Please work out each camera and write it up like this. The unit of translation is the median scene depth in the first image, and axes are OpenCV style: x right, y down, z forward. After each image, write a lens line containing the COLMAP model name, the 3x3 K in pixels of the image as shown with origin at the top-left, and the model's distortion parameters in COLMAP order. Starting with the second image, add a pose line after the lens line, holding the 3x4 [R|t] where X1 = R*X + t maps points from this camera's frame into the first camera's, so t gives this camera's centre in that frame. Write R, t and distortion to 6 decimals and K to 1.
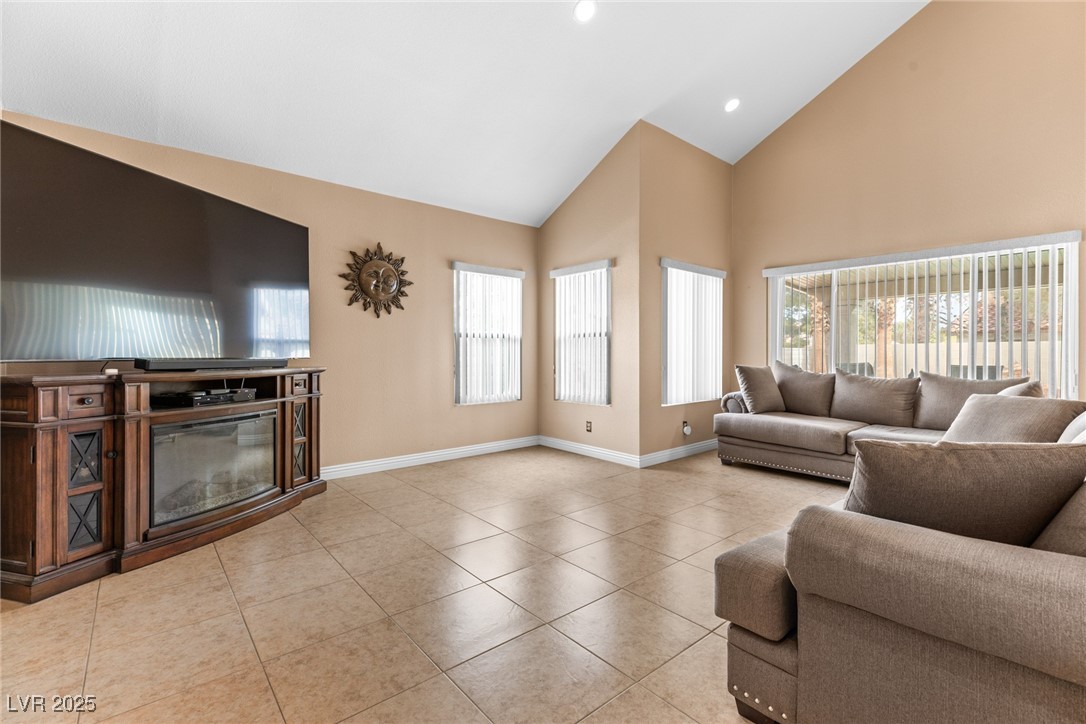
lens RADIAL K [[483.7, 0, 555.6], [0, 483.7, 356.3], [0, 0, 1]] dist [0.002471, -0.000388]
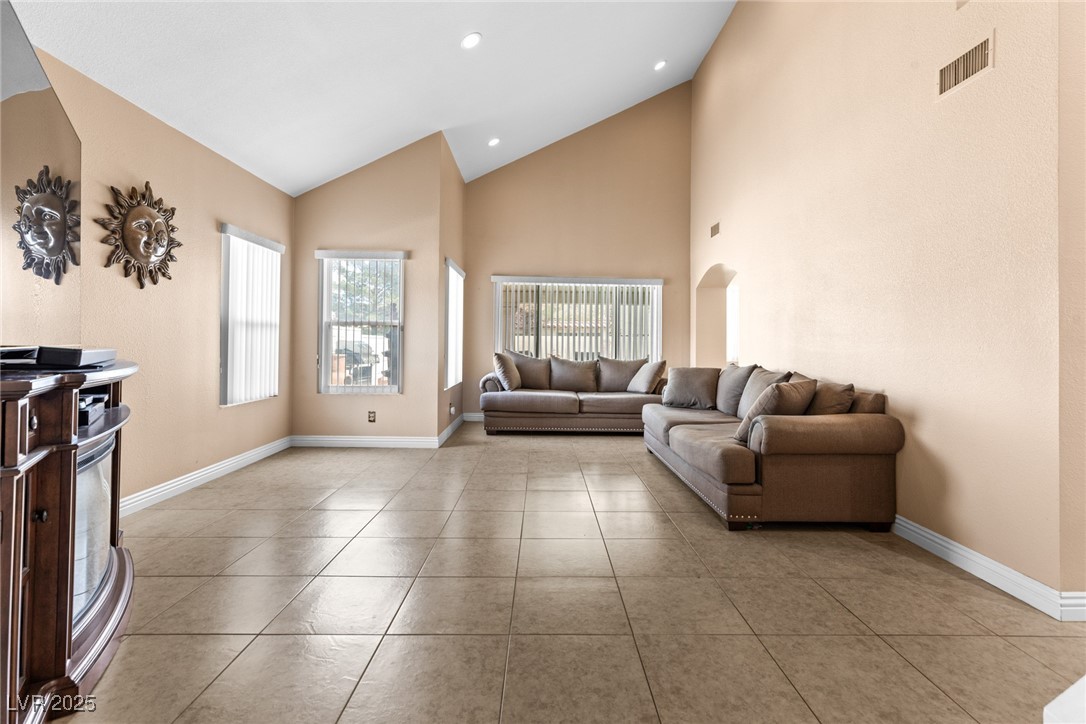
lens RADIAL K [[491.7, 0, 552.8], [0, 491.7, 340.5], [0, 0, 1]] dist [0.001434, -0.000374]
pose [[0.640848, 0.012509, 0.767566, -0.513233], [-0.005974, 0.999918, -0.011308, -0.000036], [-0.767645, 0.002661, 0.640870, 0.087336]]
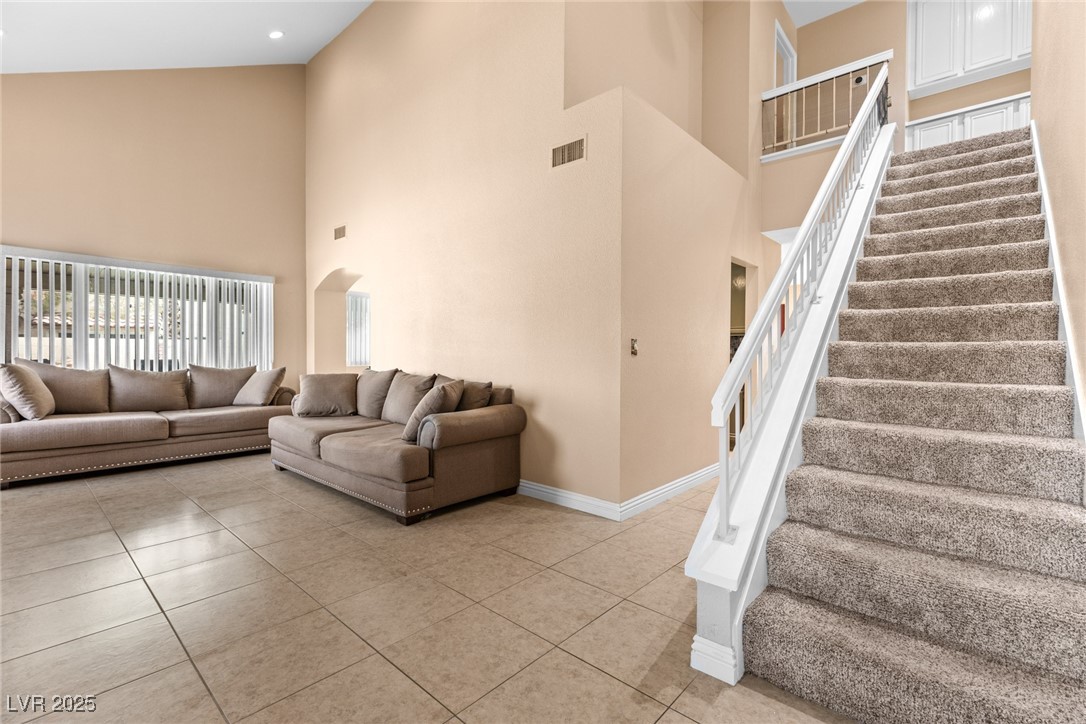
lens RADIAL K [[480.6, 0, 548.1], [0, 480.6, 357.8], [0, 0, 1]] dist [0.004038, 0.000663]
pose [[-0.122422, -0.013757, 0.992383, -0.551343], [0.000613, 0.999903, 0.013937, -0.002625], [-0.992478, 0.002315, -0.122402, 0.207740]]
